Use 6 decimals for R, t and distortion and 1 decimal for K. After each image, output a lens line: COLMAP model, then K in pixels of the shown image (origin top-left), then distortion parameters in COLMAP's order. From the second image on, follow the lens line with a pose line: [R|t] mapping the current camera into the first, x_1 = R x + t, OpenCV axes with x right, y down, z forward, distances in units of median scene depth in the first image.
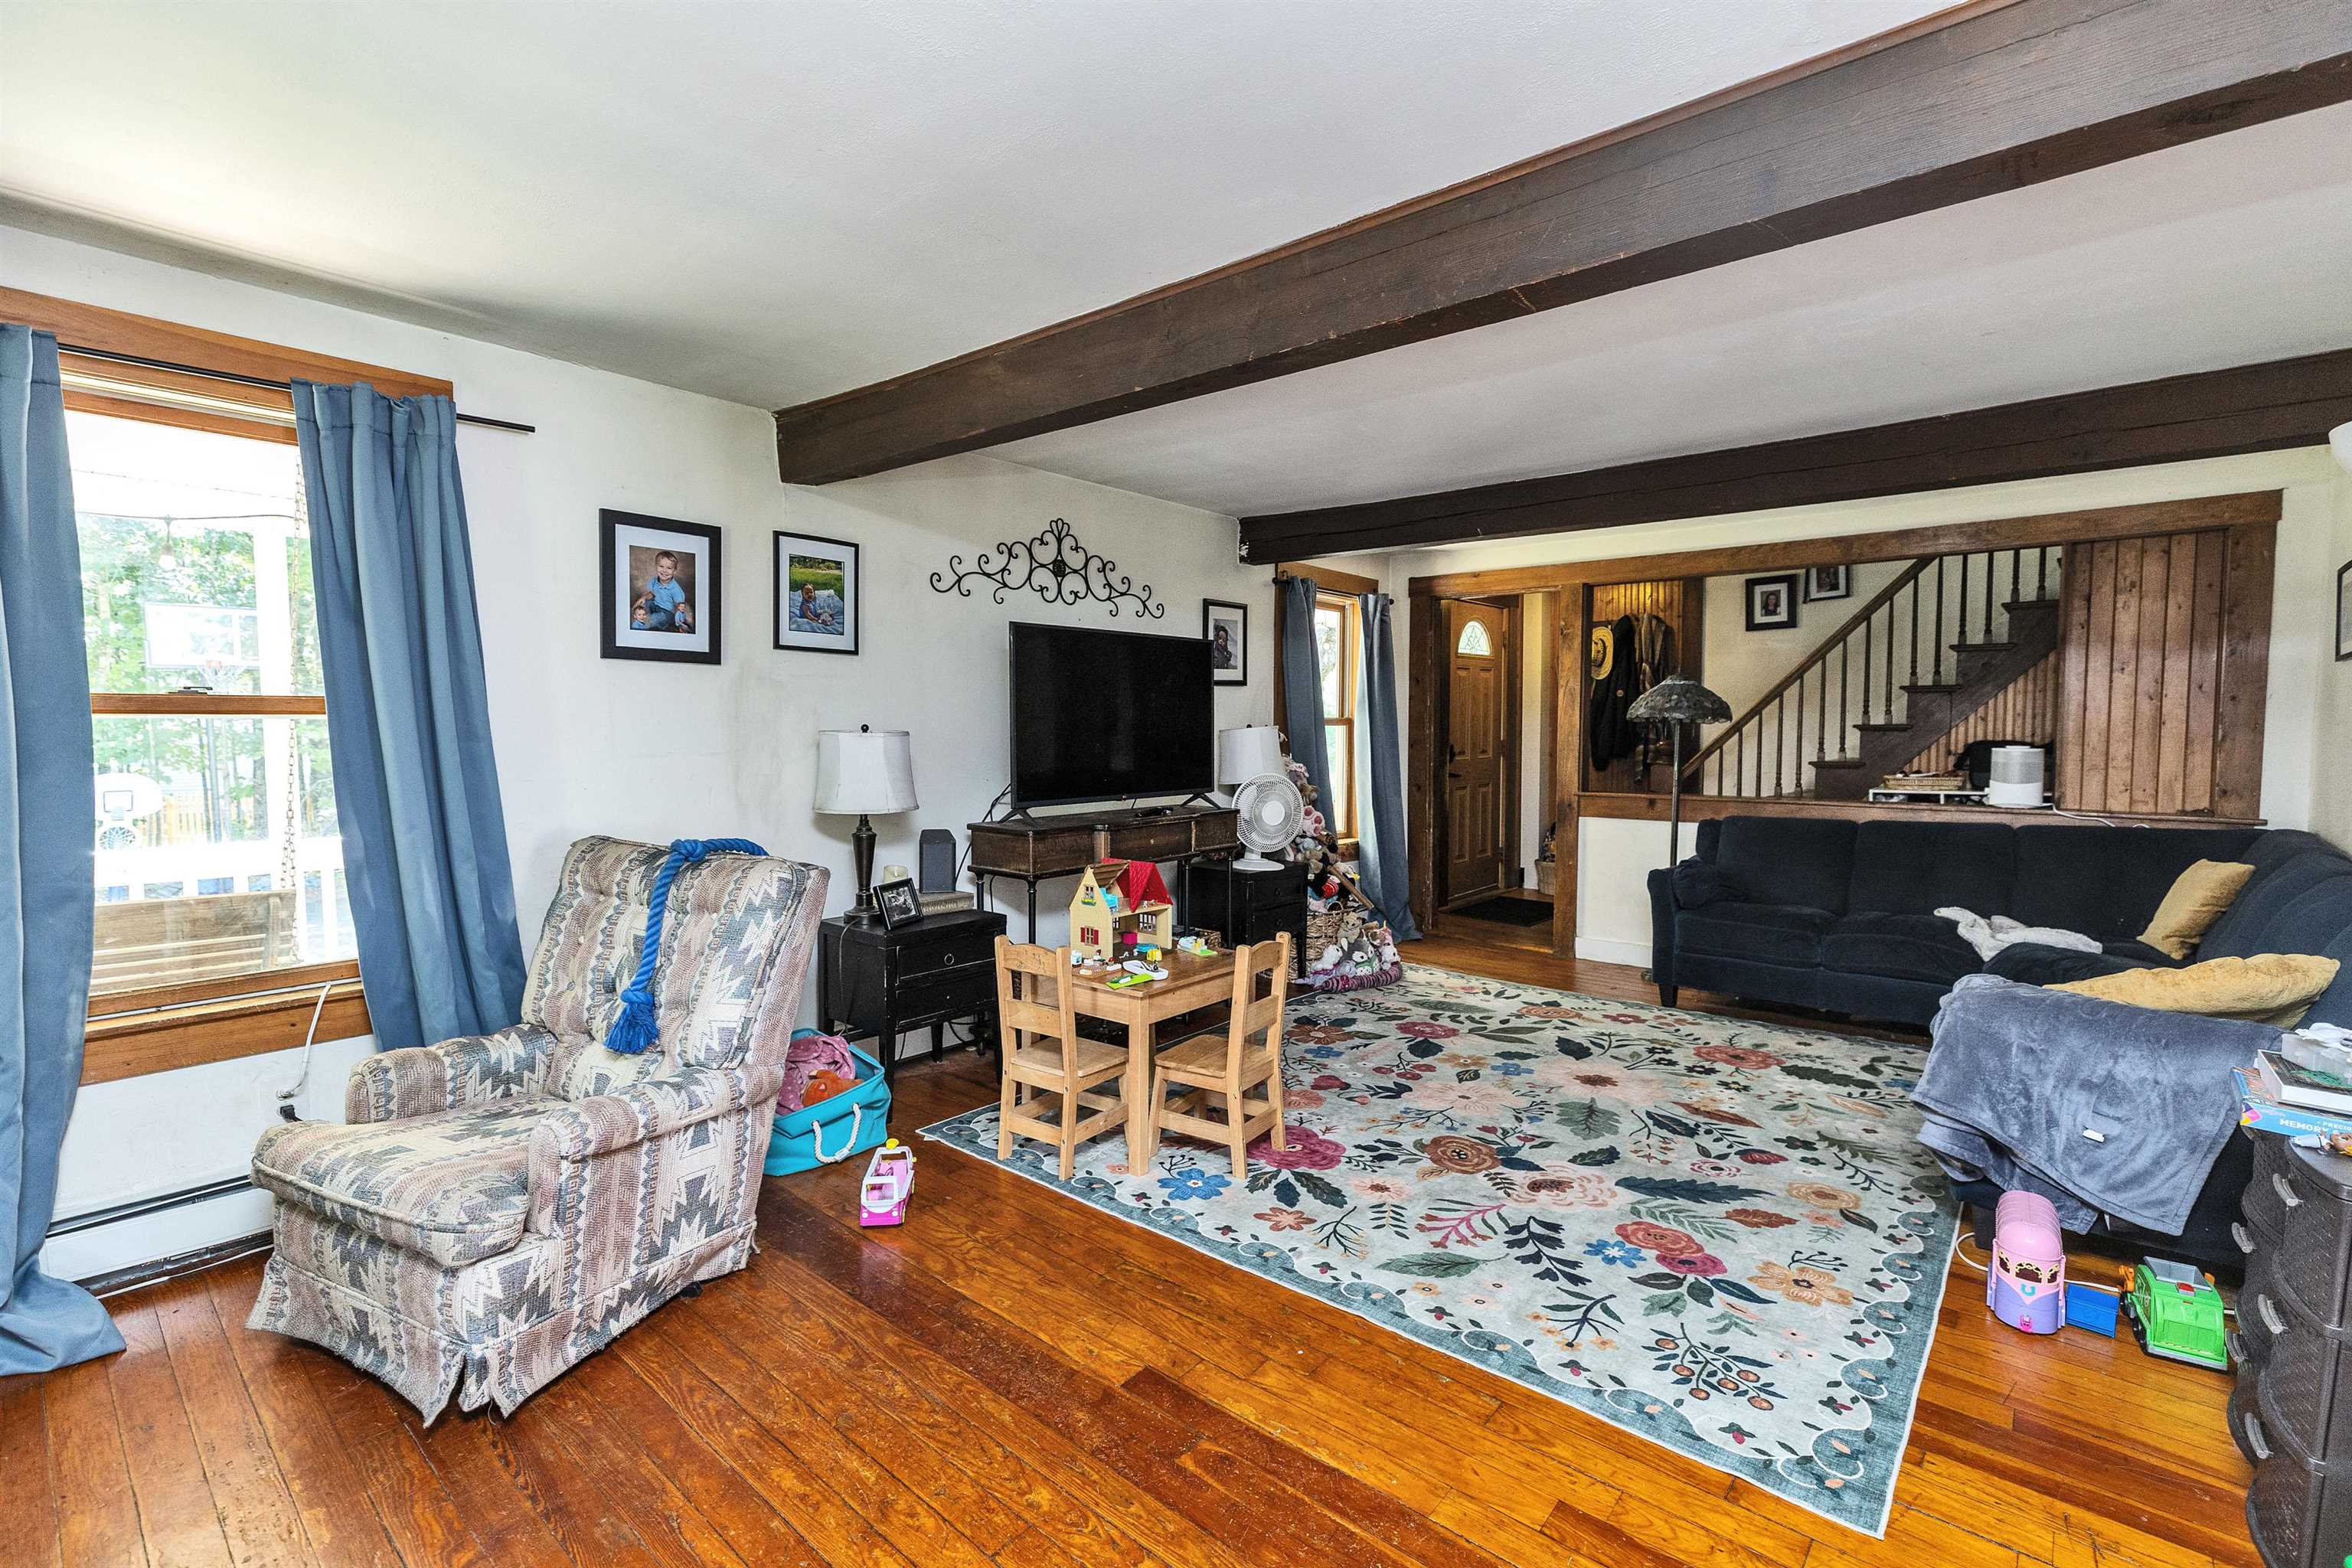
lens RADIAL K [[1050.0, 0, 1172.4], [0, 1050.0, 783.6], [0, 0, 1]] dist [0.002772, 0.000066]
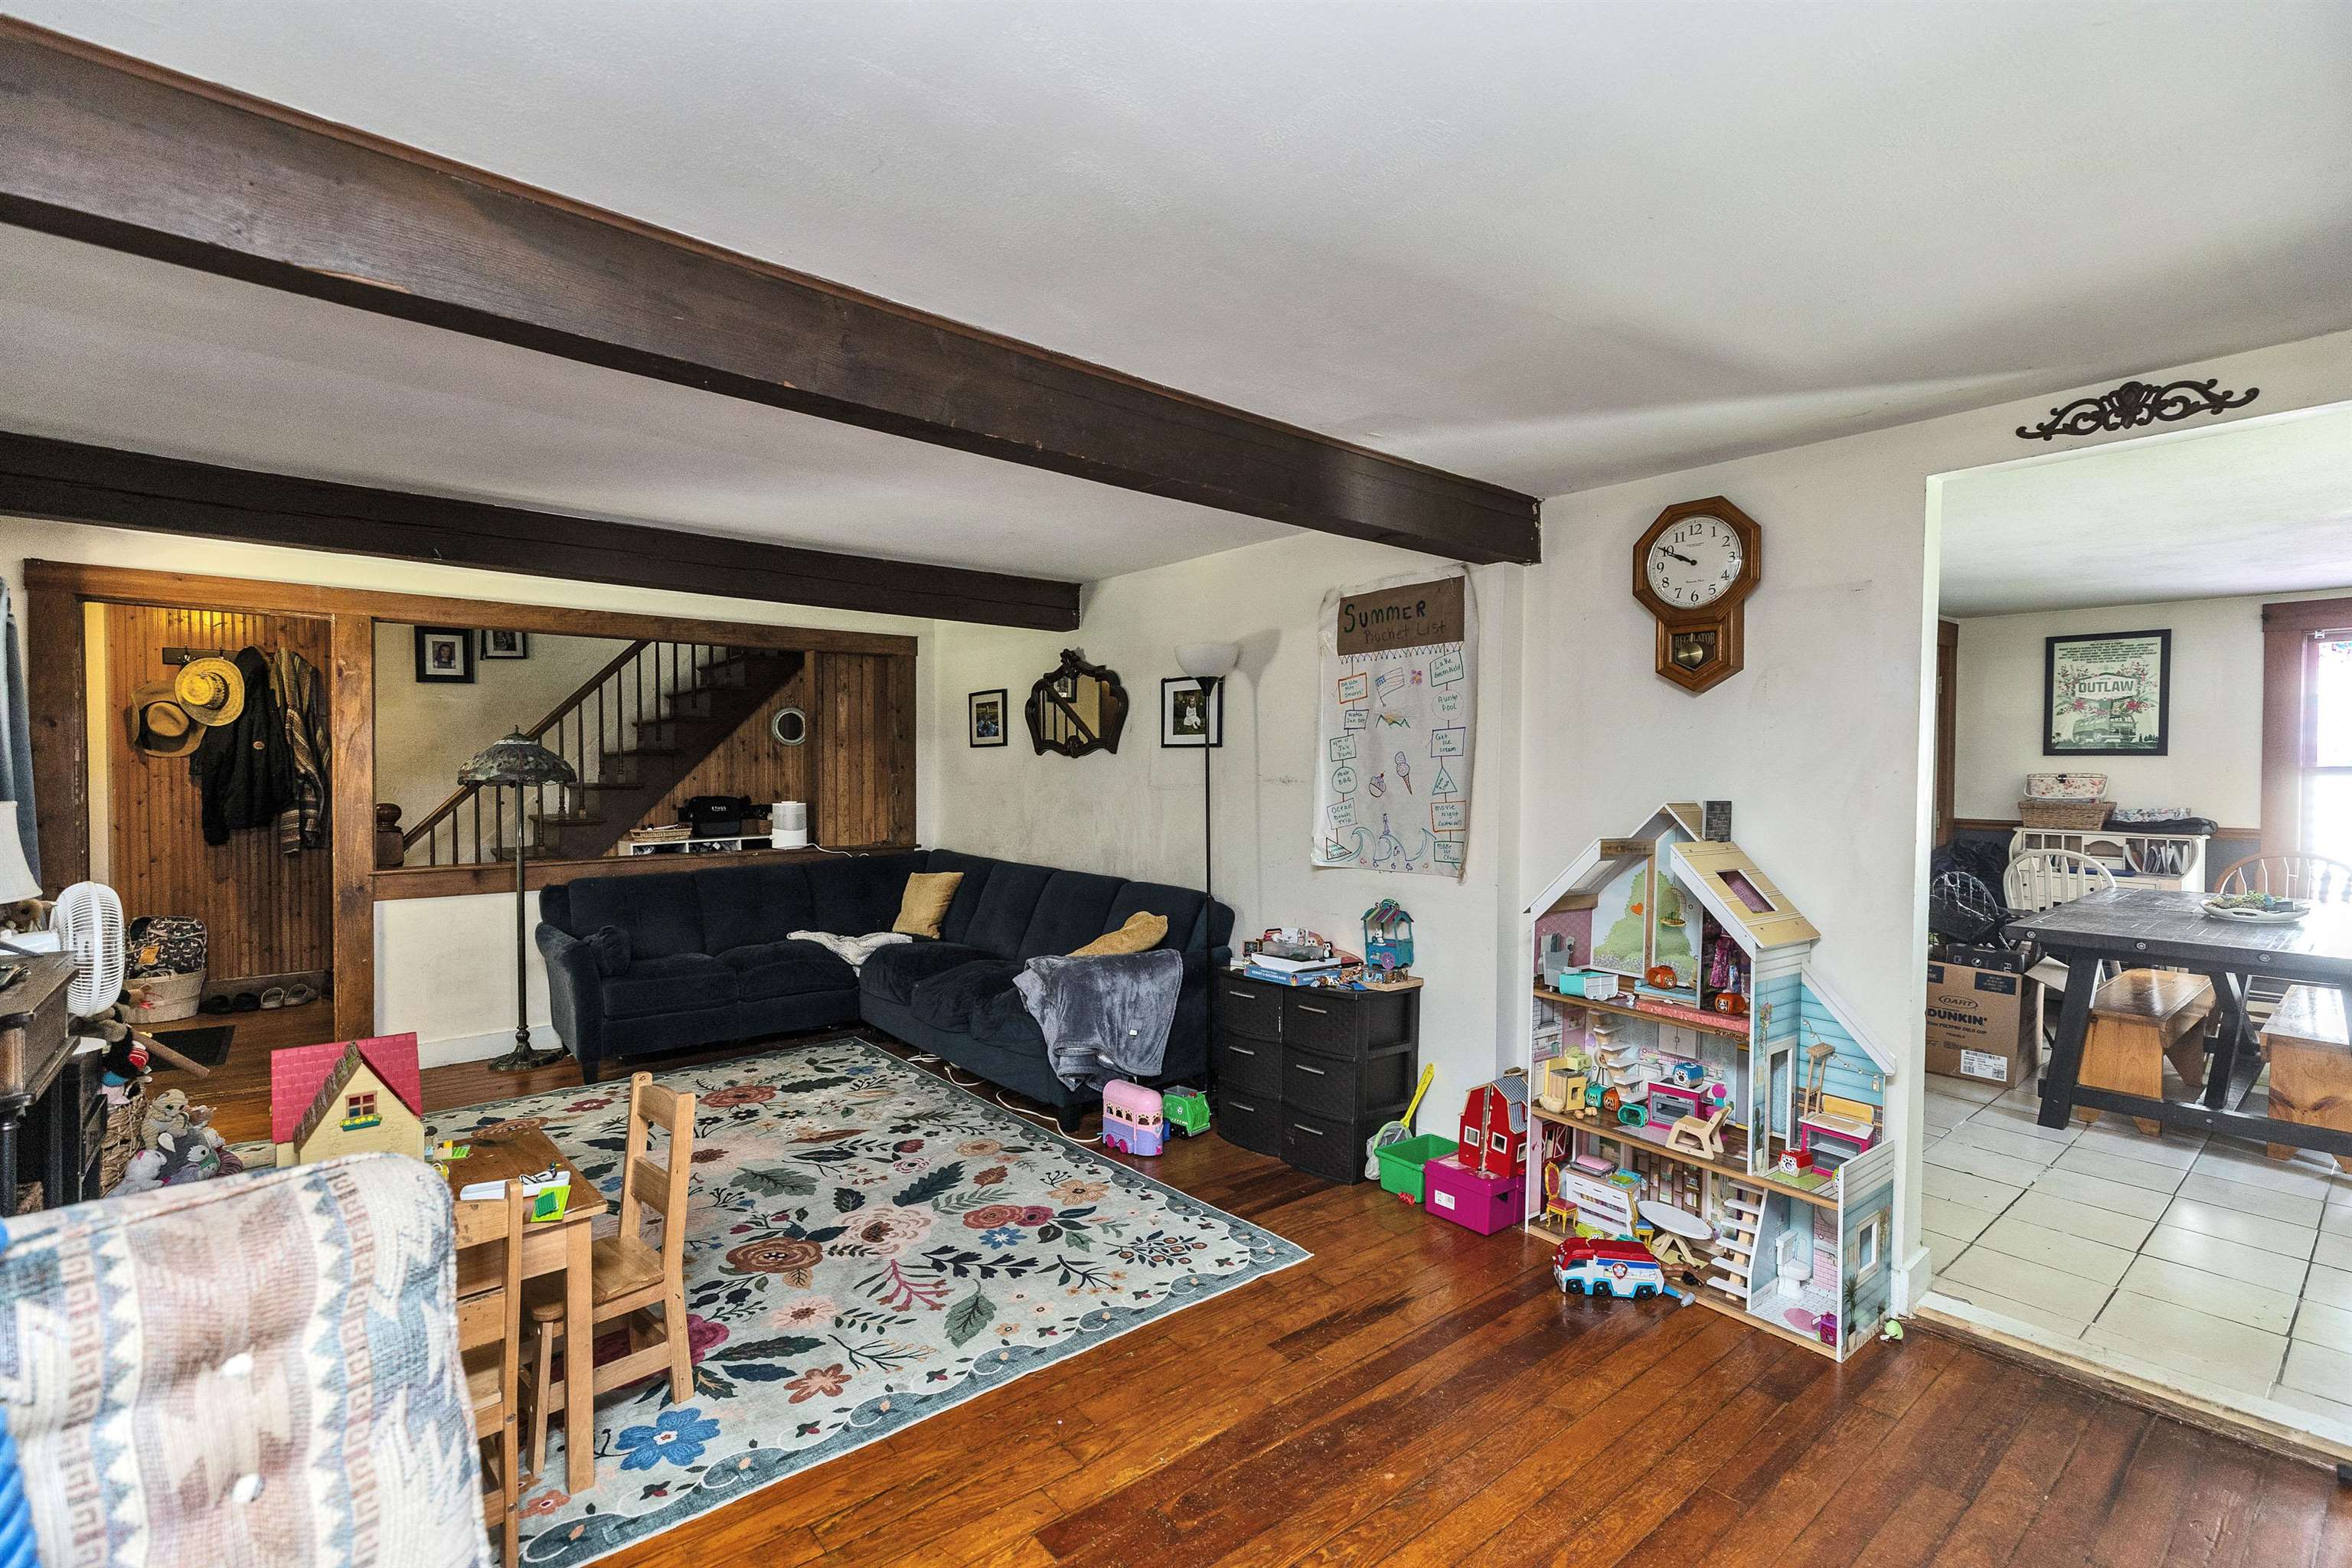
lens RADIAL K [[1050.0, 0, 1172.4], [0, 1050.0, 783.6], [0, 0, 1]] dist [0.002772, 0.000066]
pose [[0.173060, -0.011662, 0.984842, -0.580278], [0.055531, 0.998455, 0.002065, -0.050608], [-0.983345, 0.054332, 0.173440, 0.460745]]
